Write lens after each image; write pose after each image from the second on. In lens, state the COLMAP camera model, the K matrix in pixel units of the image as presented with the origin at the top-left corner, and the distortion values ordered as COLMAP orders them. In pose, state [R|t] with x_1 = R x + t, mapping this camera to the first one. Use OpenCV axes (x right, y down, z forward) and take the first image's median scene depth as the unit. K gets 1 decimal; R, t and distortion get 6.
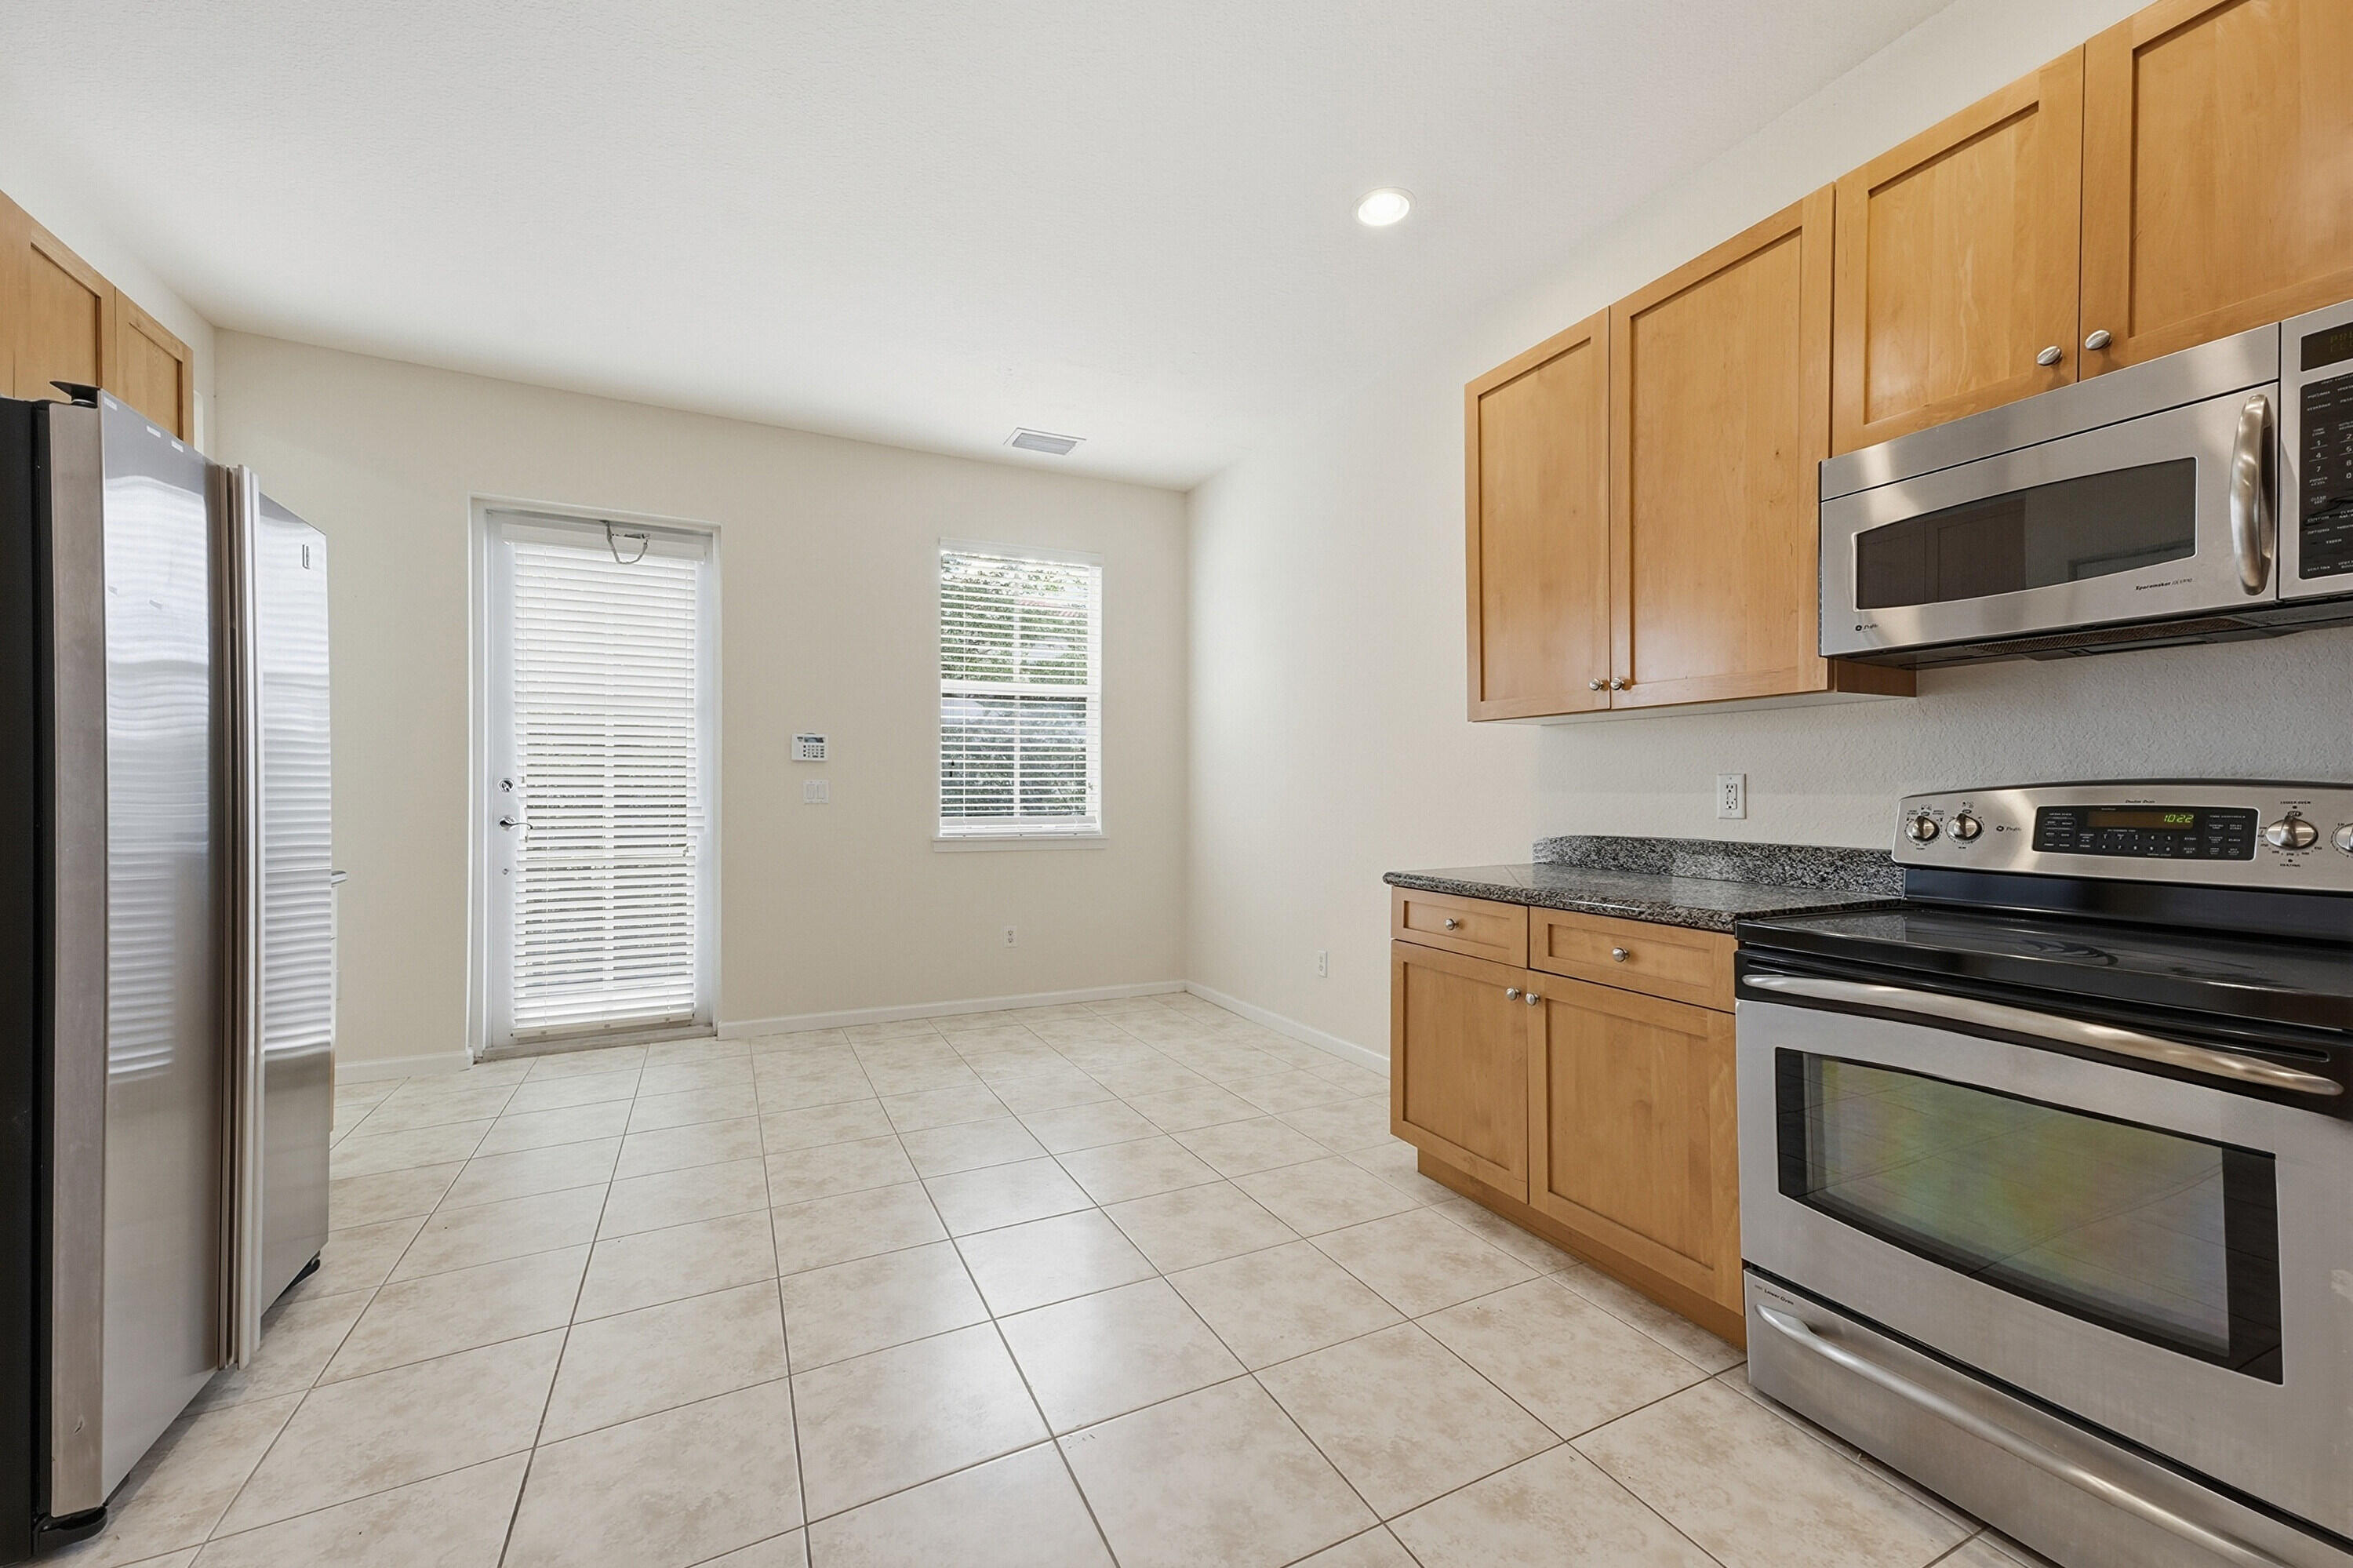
lens RADIAL K [[922.1, 0, 1176.5], [0, 922.1, 784.0], [0, 0, 1]] dist [0.000005, 0.024661]
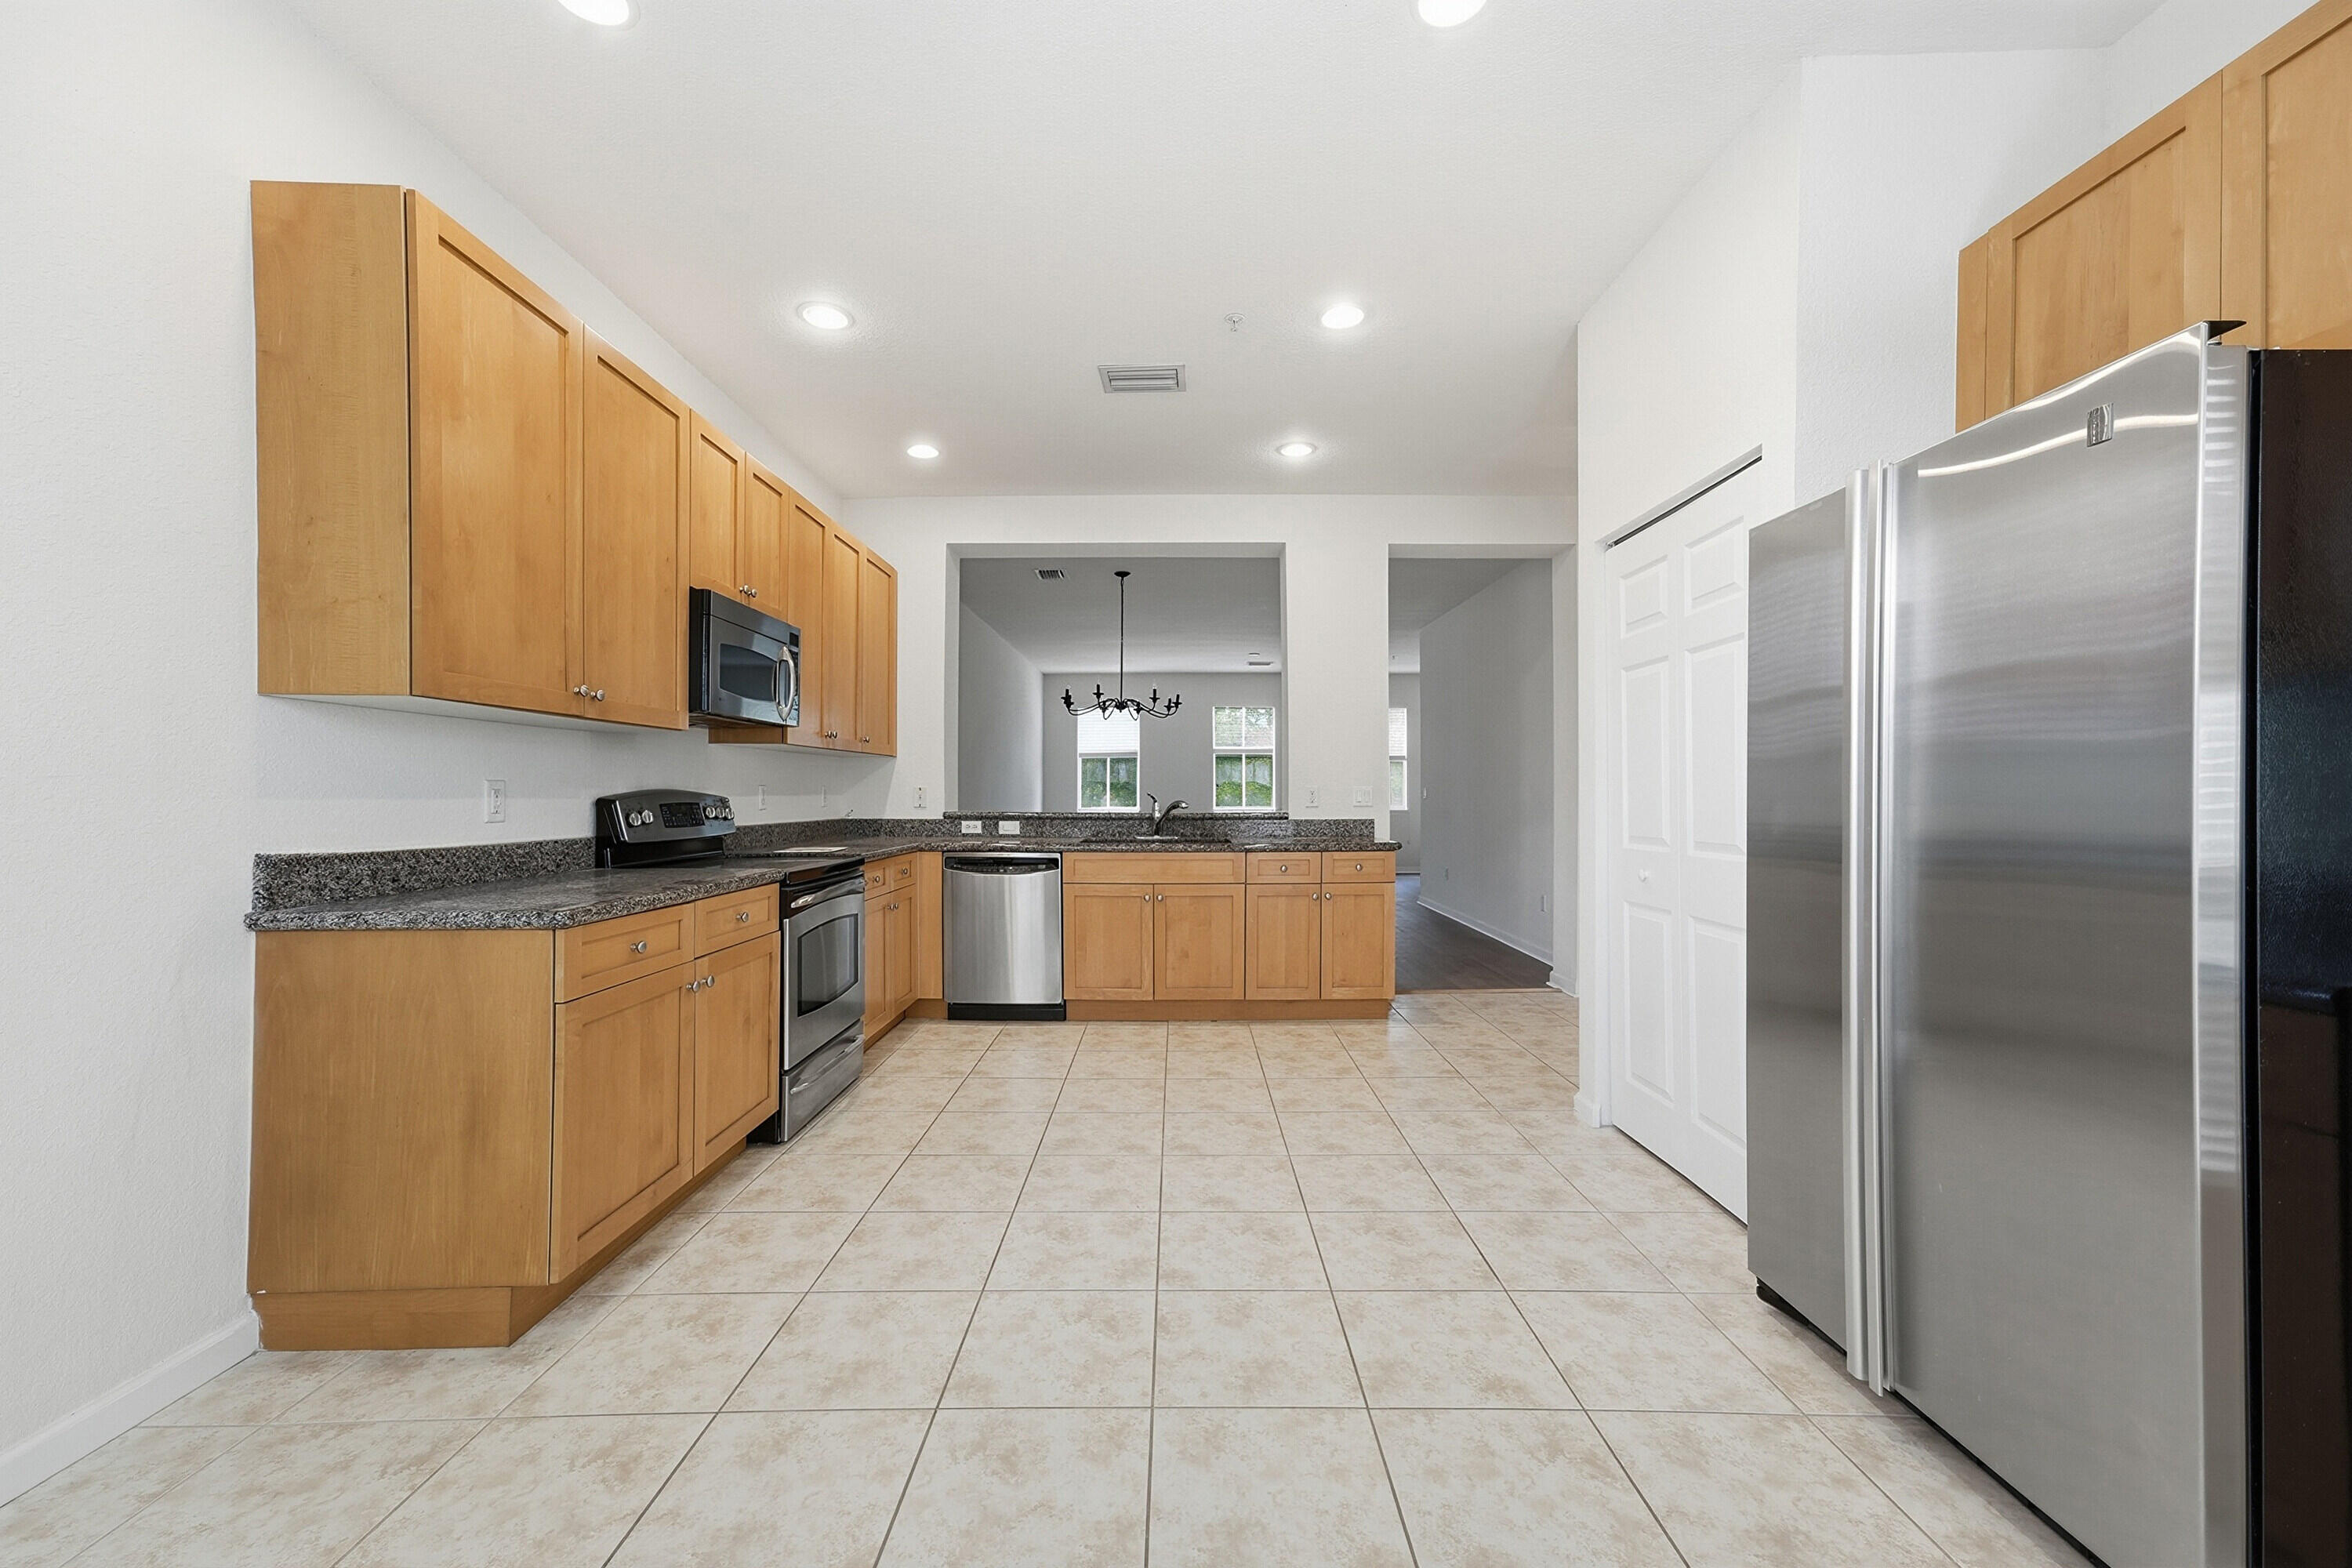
lens RADIAL K [[921.6, 0, 1176.0], [0, 921.6, 784.0], [0, 0, 1]] dist [0.000005, 0.024661]
pose [[-0.894349, 0.005104, 0.447341, -0.647499], [-0.002395, 0.999866, -0.016195, 0.009948], [-0.447363, -0.015555, -0.894217, 1.813924]]
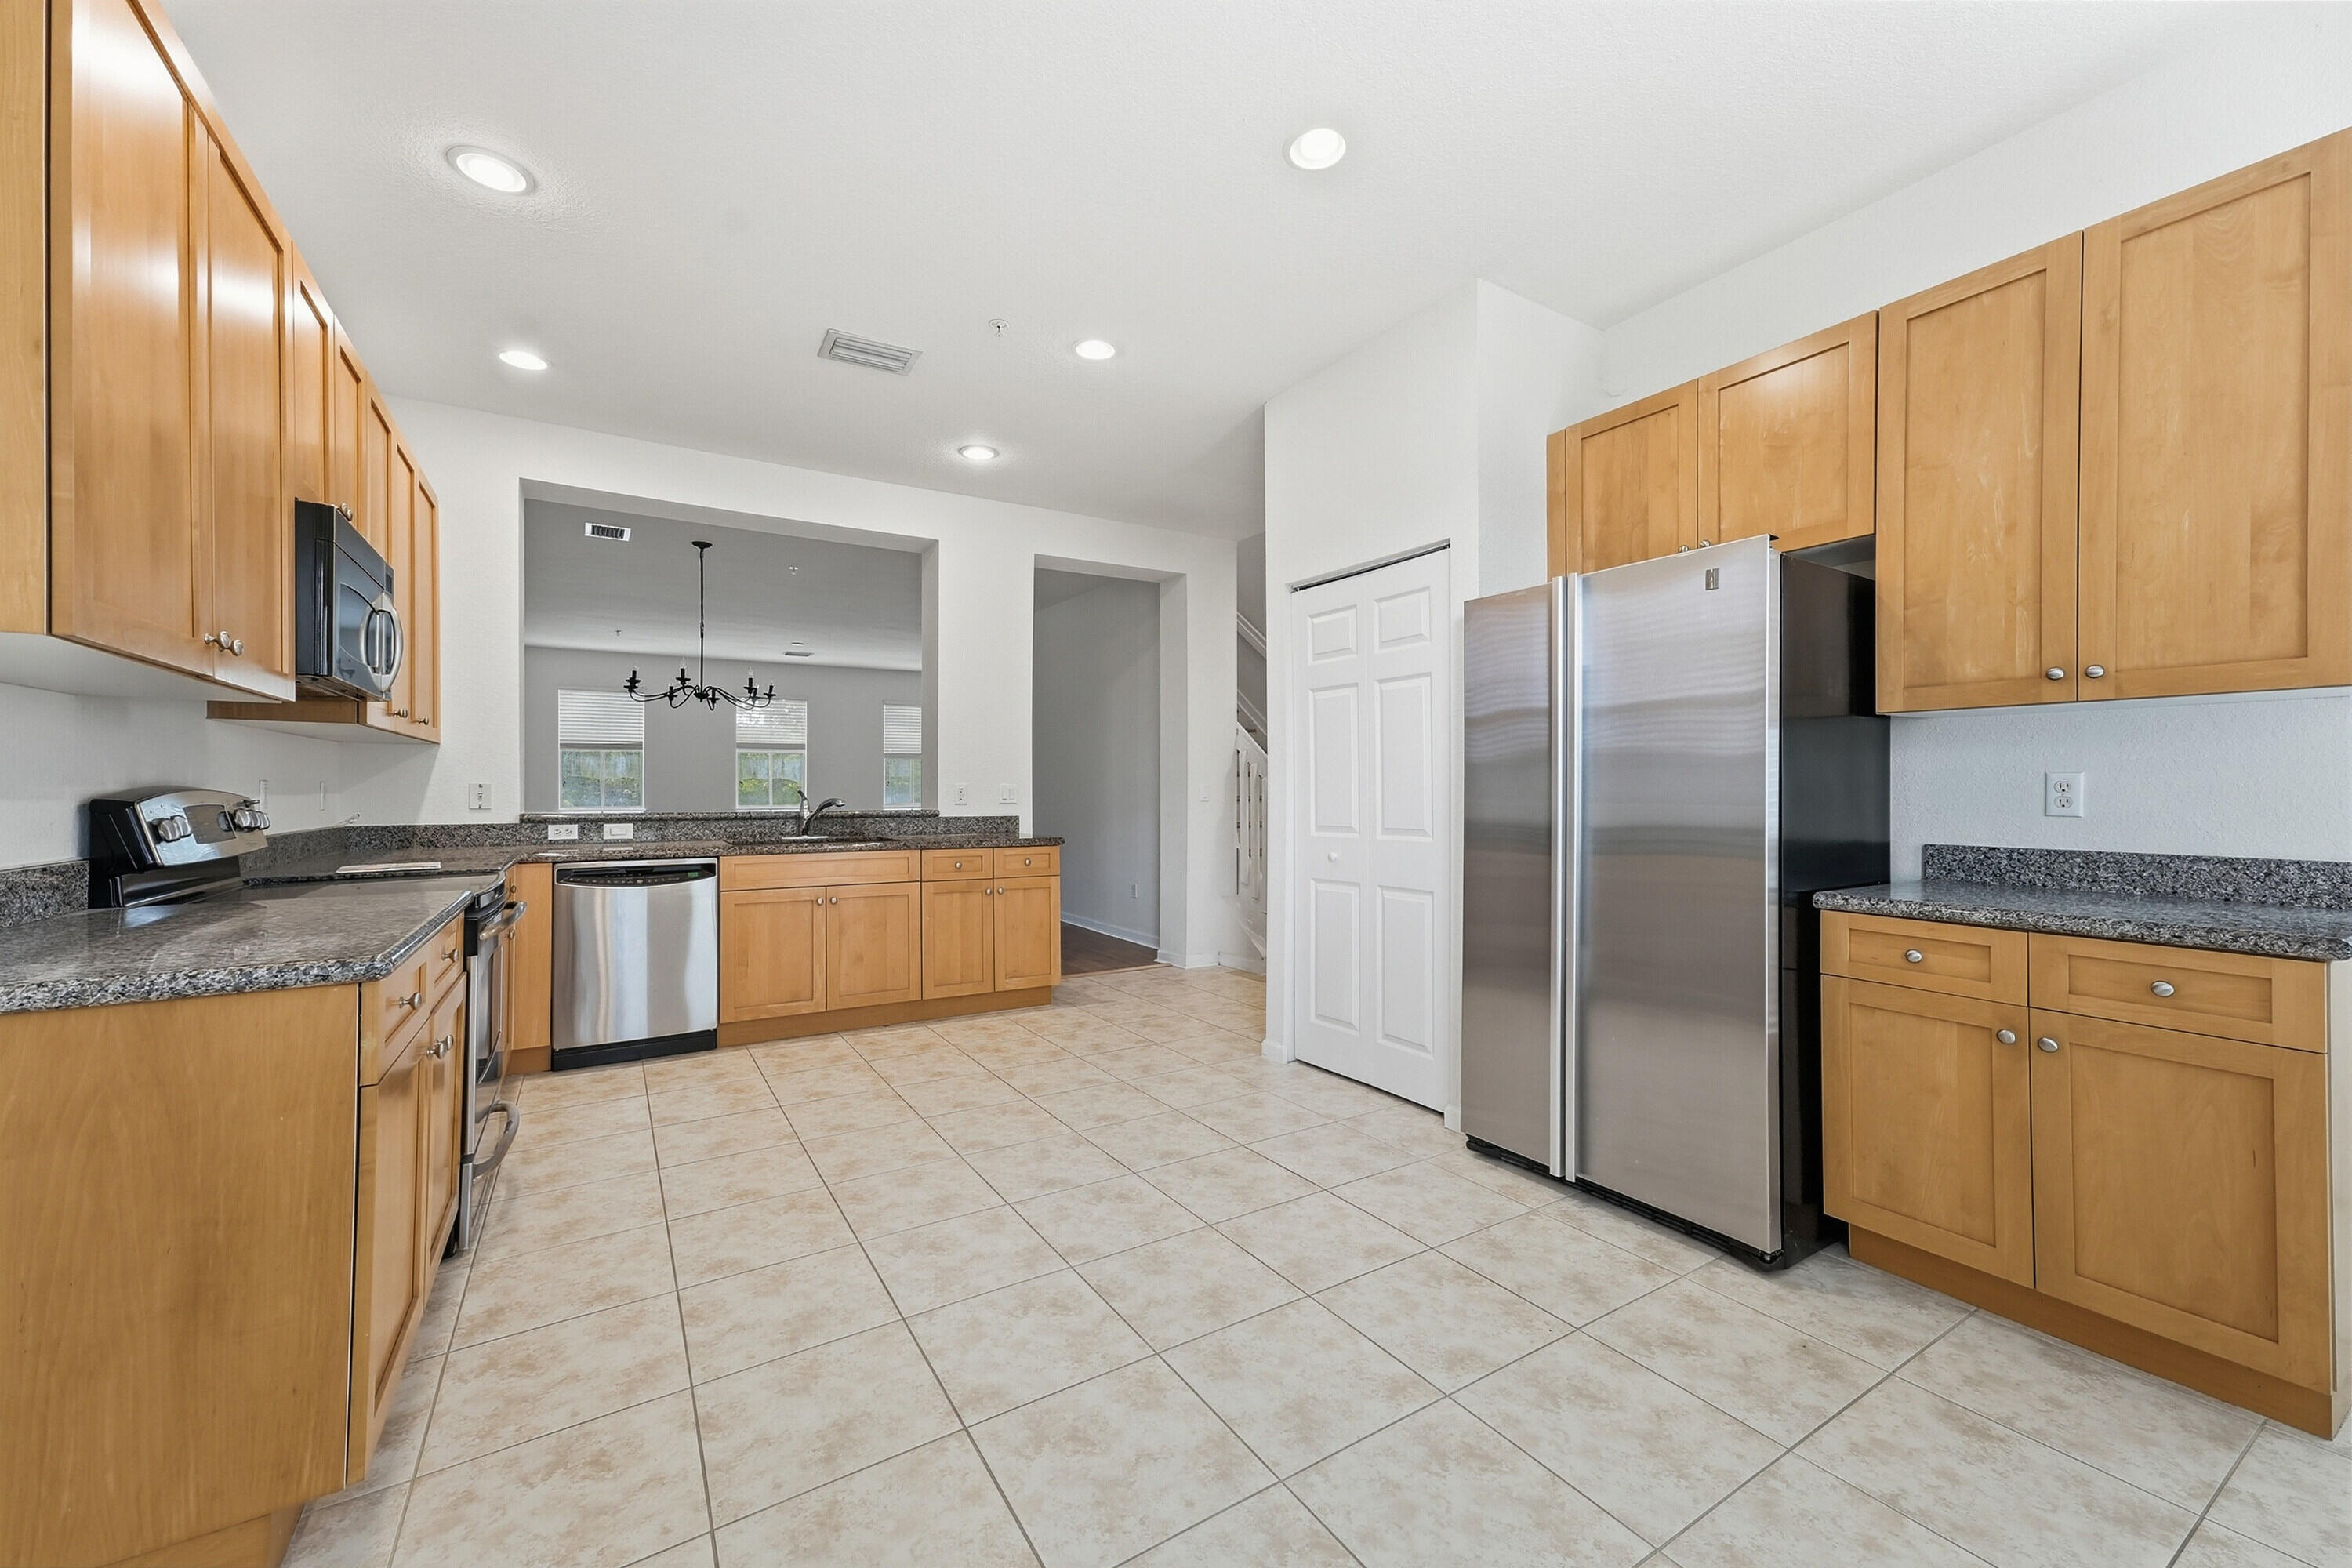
lens RADIAL K [[921.6, 0, 1176.0], [0, 921.6, 784.0], [0, 0, 1]] dist [0.000005, 0.024661]
pose [[-0.995099, -0.000632, -0.098881, -0.196842], [0.000740, 0.999904, -0.013838, 0.010584], [0.098880, -0.013843, -0.995003, 1.977342]]
